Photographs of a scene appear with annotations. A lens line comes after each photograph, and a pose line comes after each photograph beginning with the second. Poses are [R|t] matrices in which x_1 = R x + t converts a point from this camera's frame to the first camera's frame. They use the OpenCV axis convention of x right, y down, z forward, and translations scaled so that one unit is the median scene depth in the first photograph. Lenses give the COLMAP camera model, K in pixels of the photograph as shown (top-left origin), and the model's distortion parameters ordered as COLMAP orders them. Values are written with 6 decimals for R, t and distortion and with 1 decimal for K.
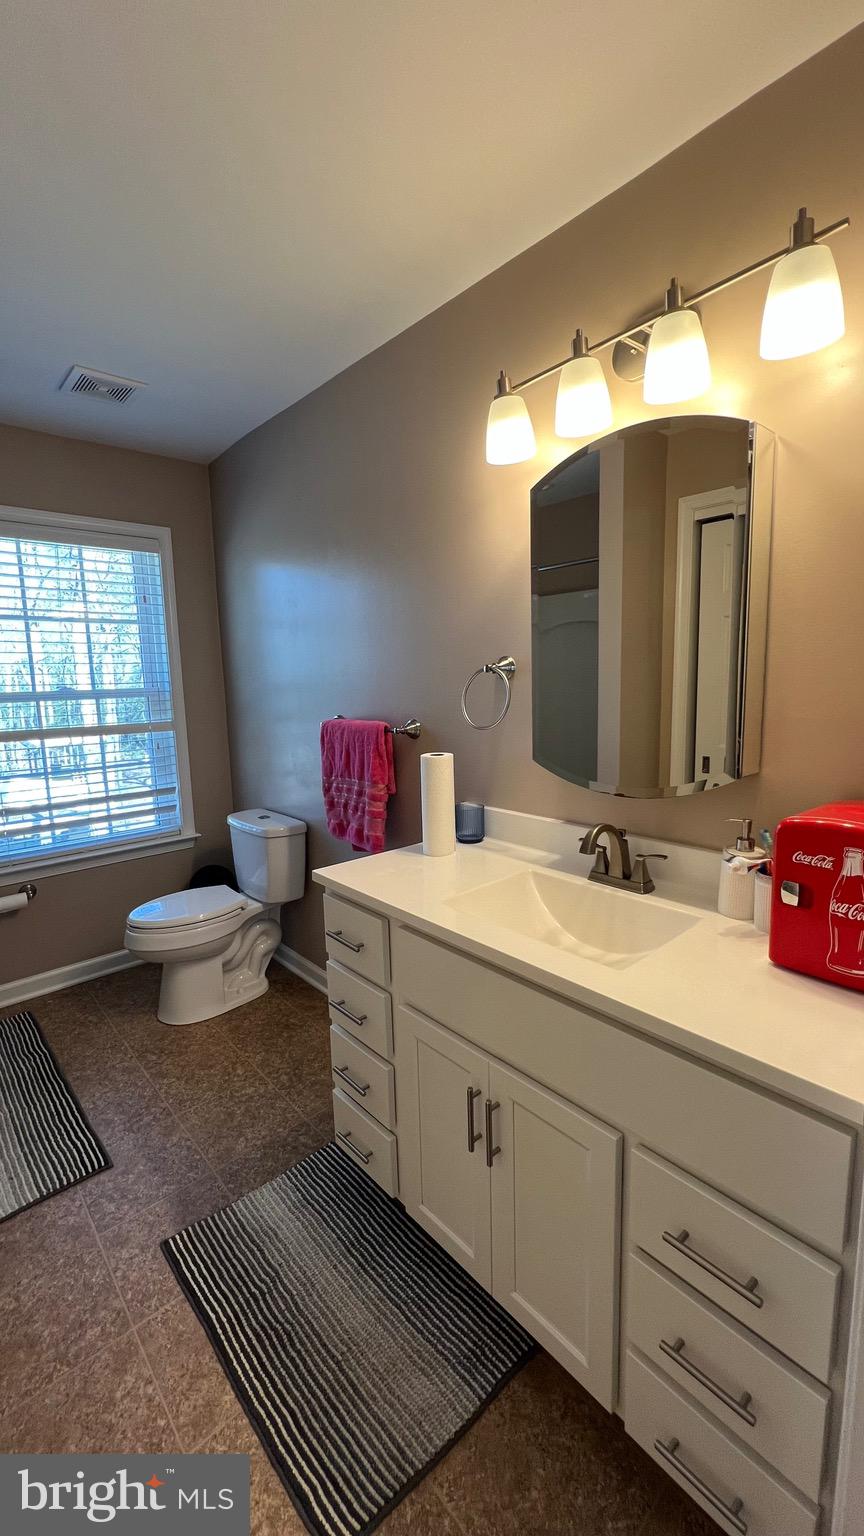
lens RADIAL K [[618.0, 0, 432.0], [0, 618.0, 768.0], [0, 0, 1]] dist [0.000704, 0.001213]
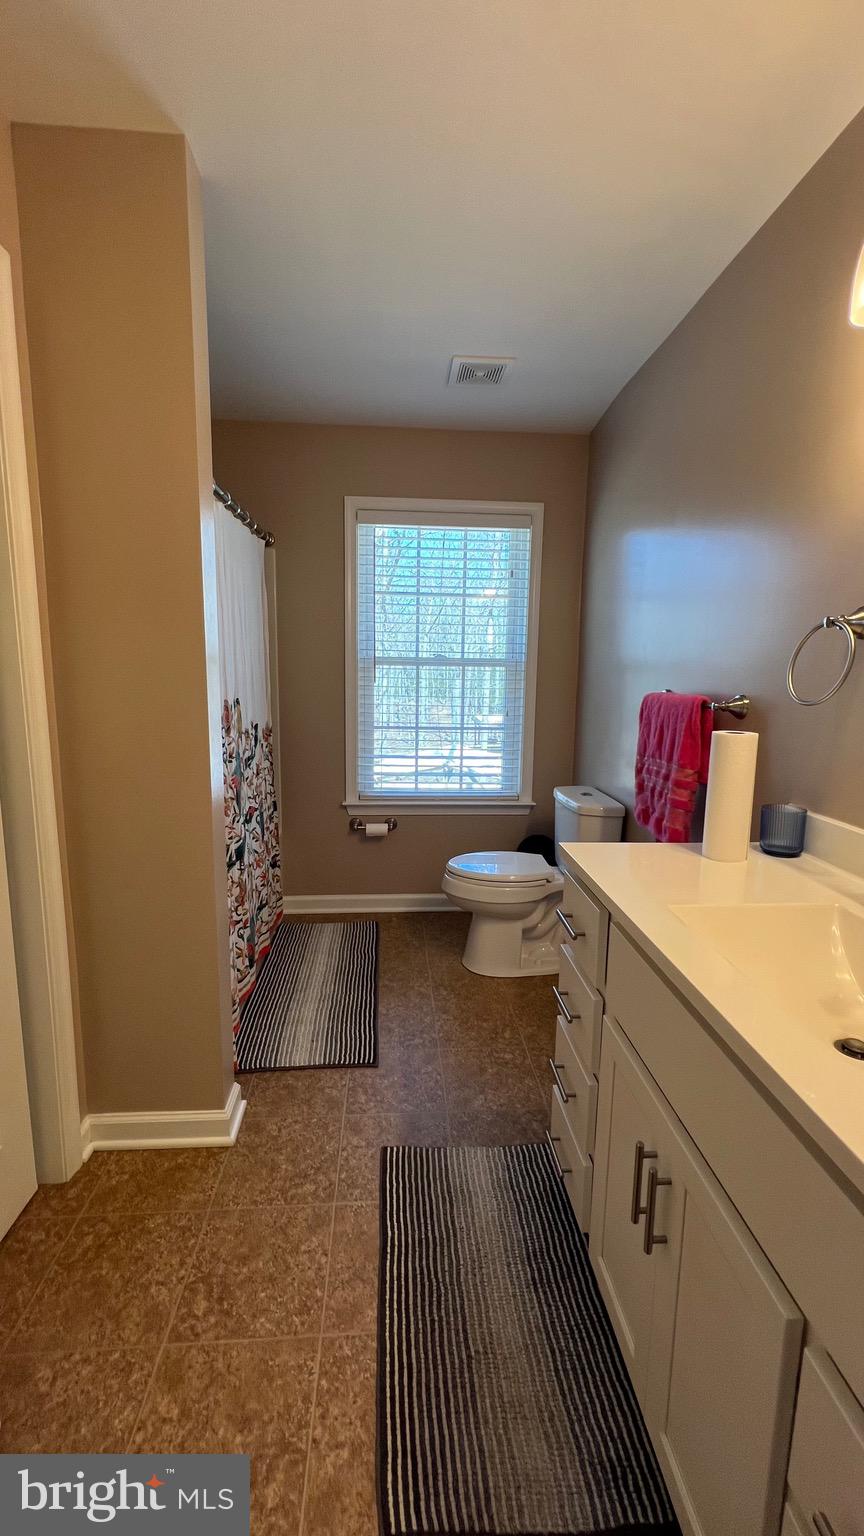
lens RADIAL K [[618.0, 0, 432.0], [0, 618.0, 768.0], [0, 0, 1]] dist [0.000704, 0.001213]
pose [[0.788580, 0.131238, -0.600764, 0.174218], [-0.123775, 0.990841, 0.053980, 0.026470], [0.602346, 0.031793, 0.797602, 0.137292]]
